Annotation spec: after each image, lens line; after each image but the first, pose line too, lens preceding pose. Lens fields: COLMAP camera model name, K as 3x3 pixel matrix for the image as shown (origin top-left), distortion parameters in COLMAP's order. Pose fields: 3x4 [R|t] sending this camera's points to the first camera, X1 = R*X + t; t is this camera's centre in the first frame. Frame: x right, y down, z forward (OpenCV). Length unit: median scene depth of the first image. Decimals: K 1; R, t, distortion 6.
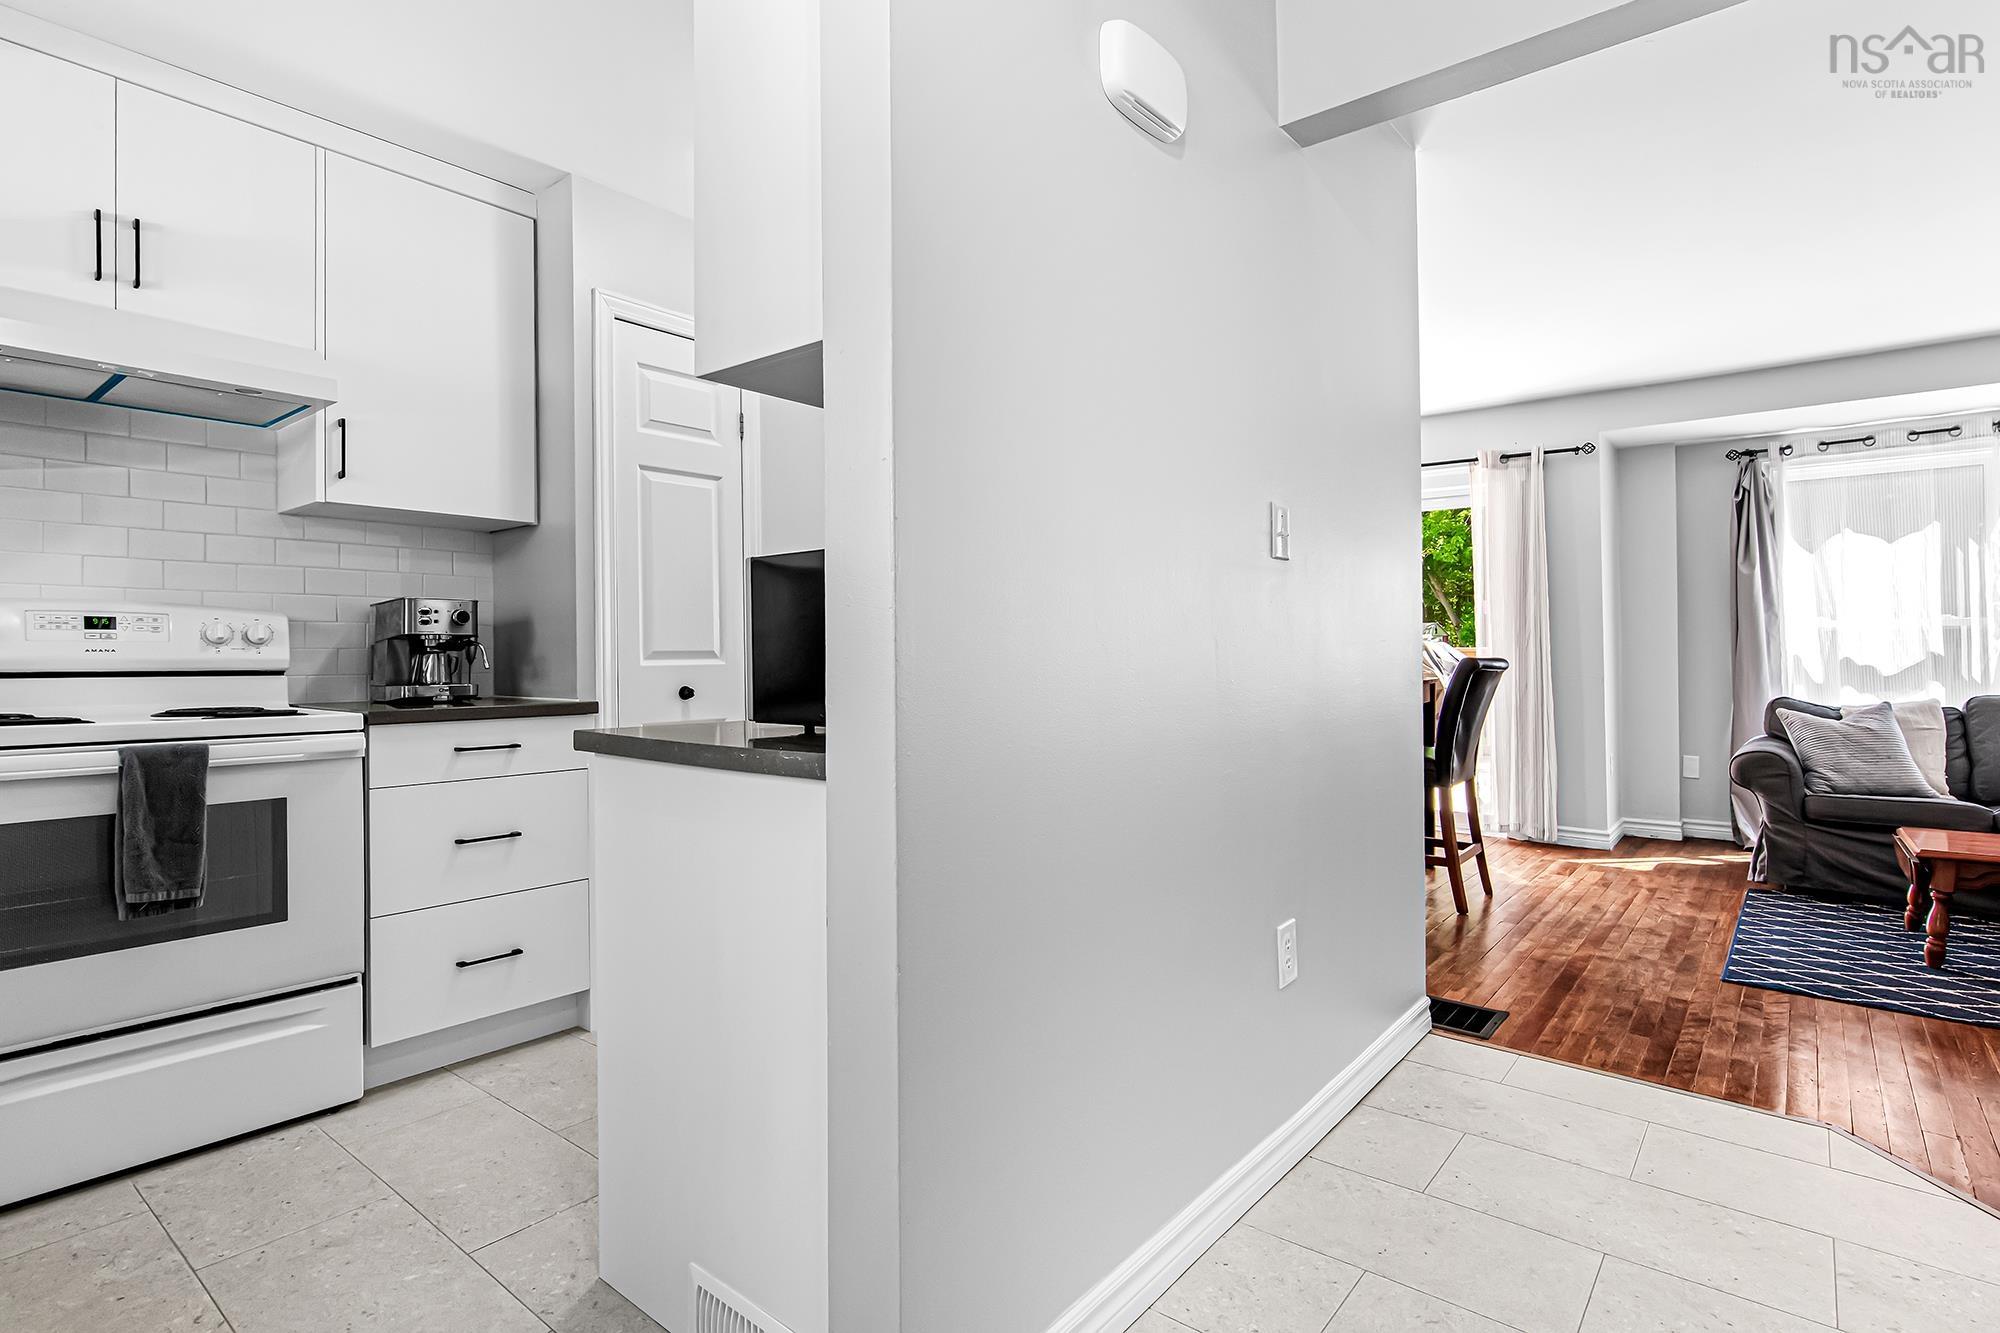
lens RADIAL K [[981.9, 0, 1005.6], [0, 981.9, 652.4], [0, 0, 1]] dist [-0.004202, -0.001587]
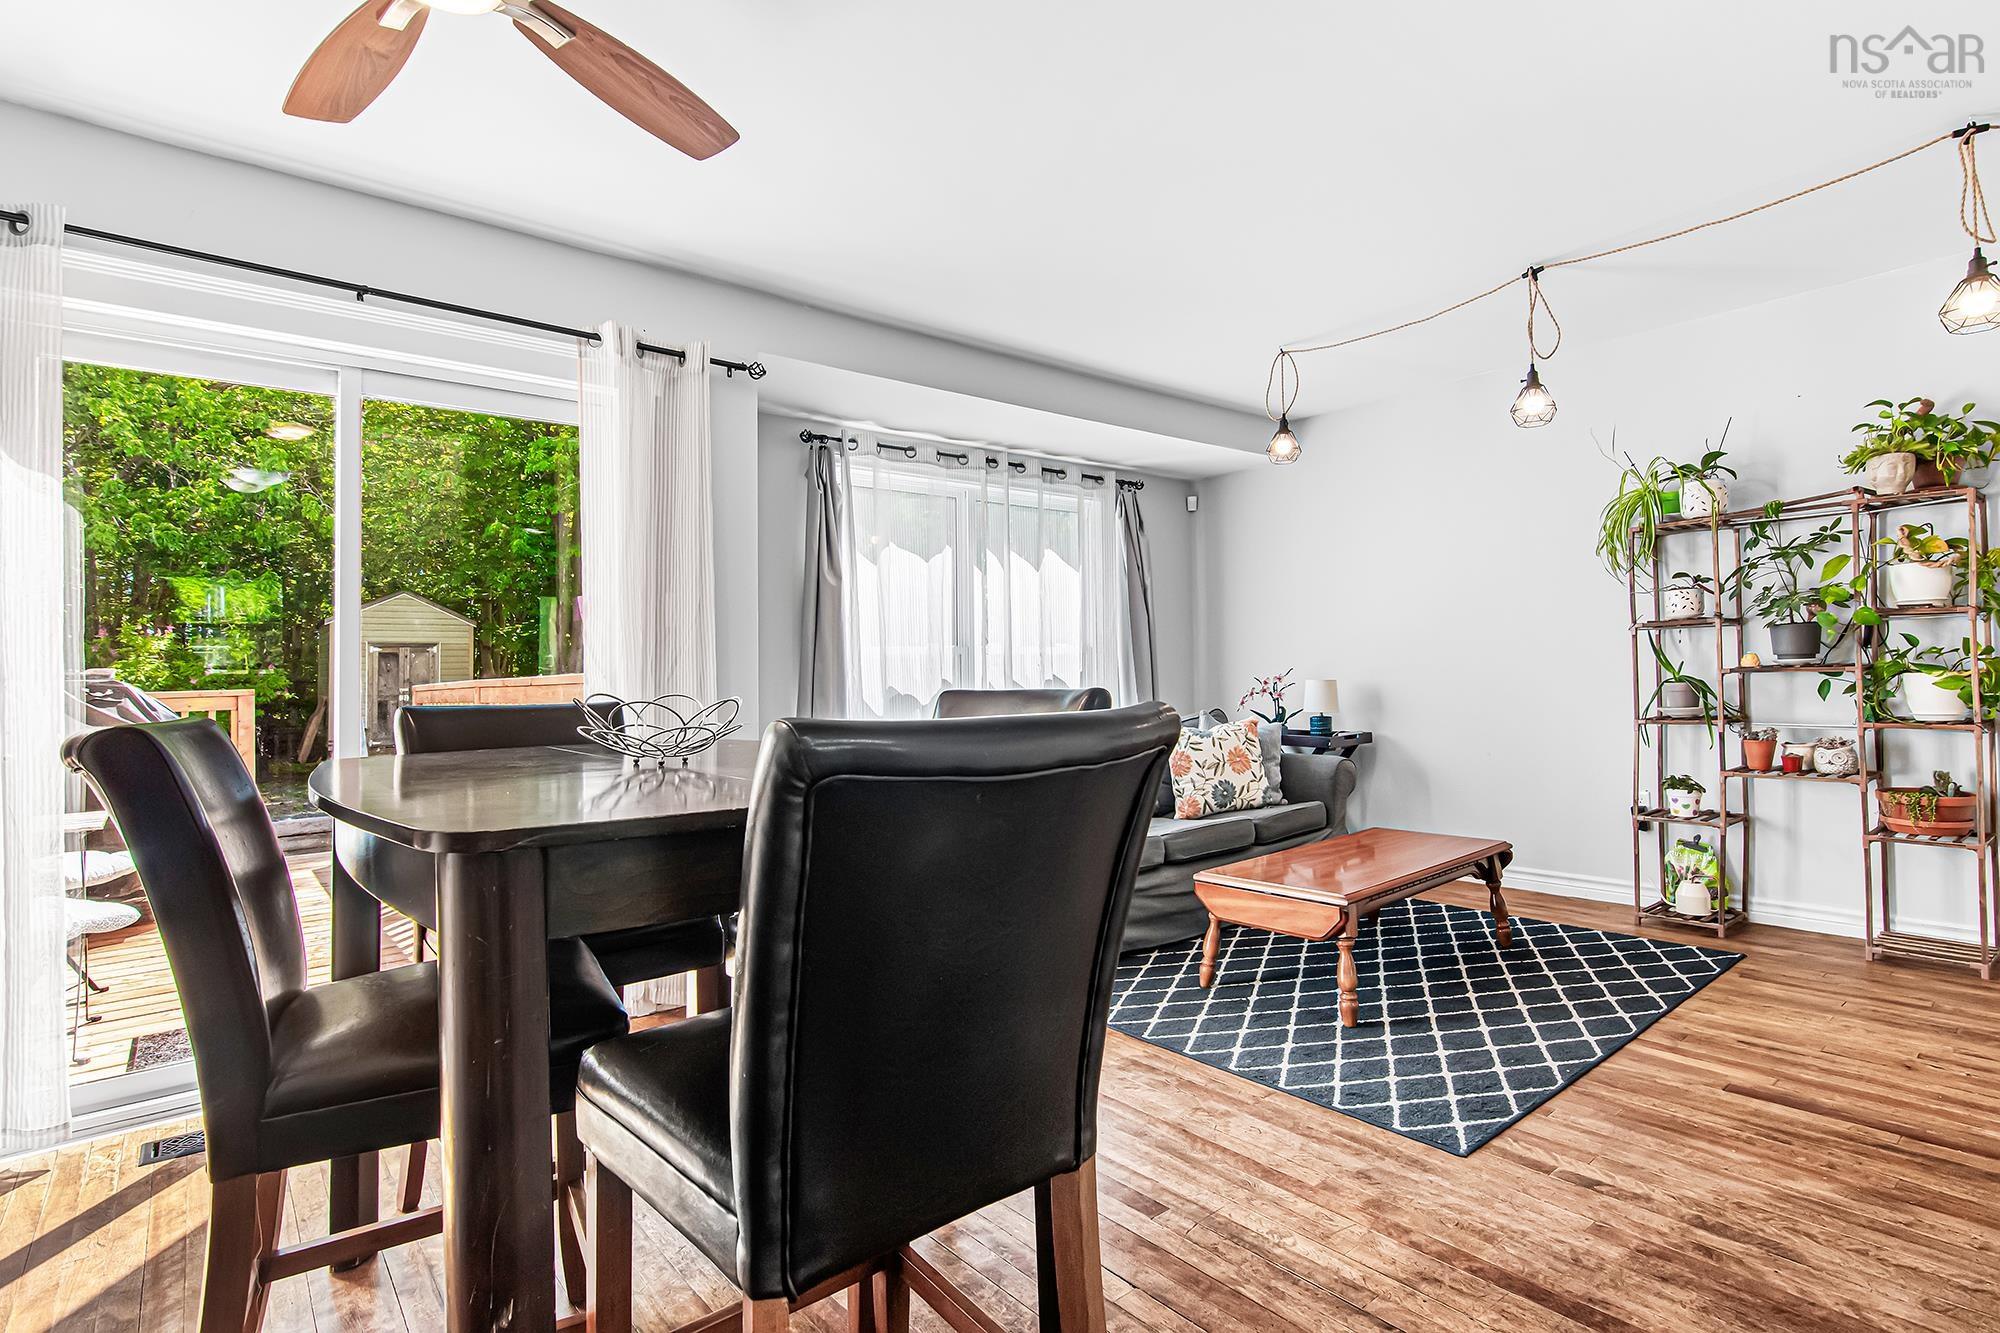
lens RADIAL K [[981.9, 0, 1011.4], [0, 981.9, 655.5], [0, 0, 1]] dist [-0.004202, -0.001587]
pose [[0.194543, 0.009253, 0.980850, -0.016997], [0.013244, 0.999840, -0.012059, -0.016812], [-0.980805, 0.015336, 0.194389, 1.159562]]
